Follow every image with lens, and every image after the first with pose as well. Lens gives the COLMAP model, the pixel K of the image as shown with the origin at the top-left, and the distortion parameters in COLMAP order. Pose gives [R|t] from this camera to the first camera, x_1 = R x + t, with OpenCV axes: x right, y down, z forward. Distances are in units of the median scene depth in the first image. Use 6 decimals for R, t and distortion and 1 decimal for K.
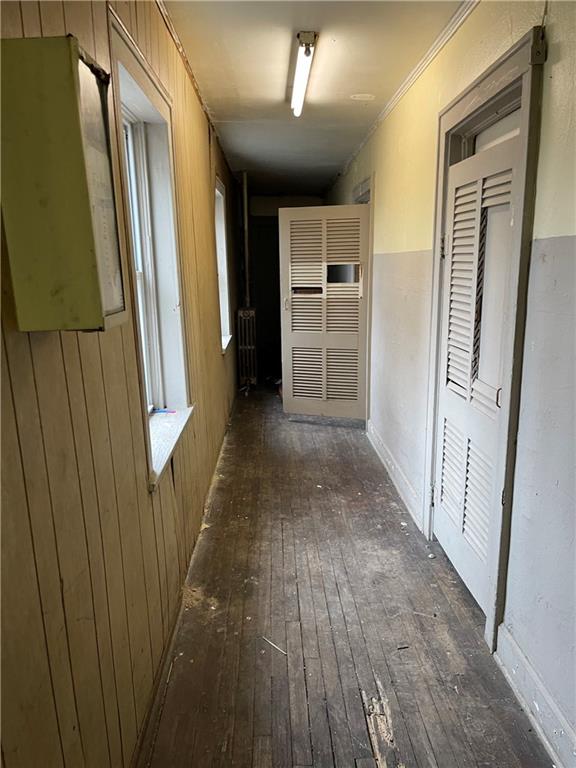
lens RADIAL K [[588.5, 0, 288.5], [0, 588.5, 386.4], [0, 0, 1]] dist [0.052946, -0.063185]
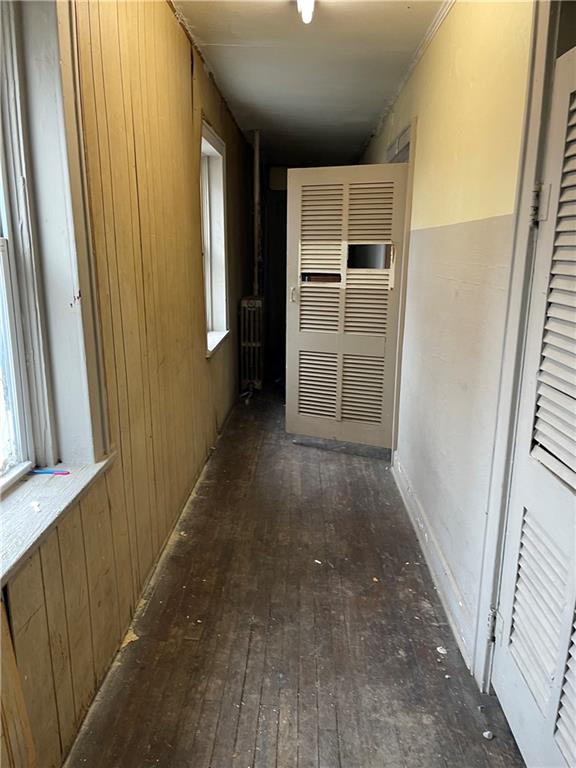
lens RADIAL K [[588.5, 0, 281.6], [0, 588.5, 382.4], [0, 0, 1]] dist [0.052946, -0.063185]
pose [[0.997279, 0.037994, -0.063171, 0.045499], [-0.036888, 0.999147, 0.018583, -0.051591], [0.063823, -0.016202, 0.997830, 0.304641]]
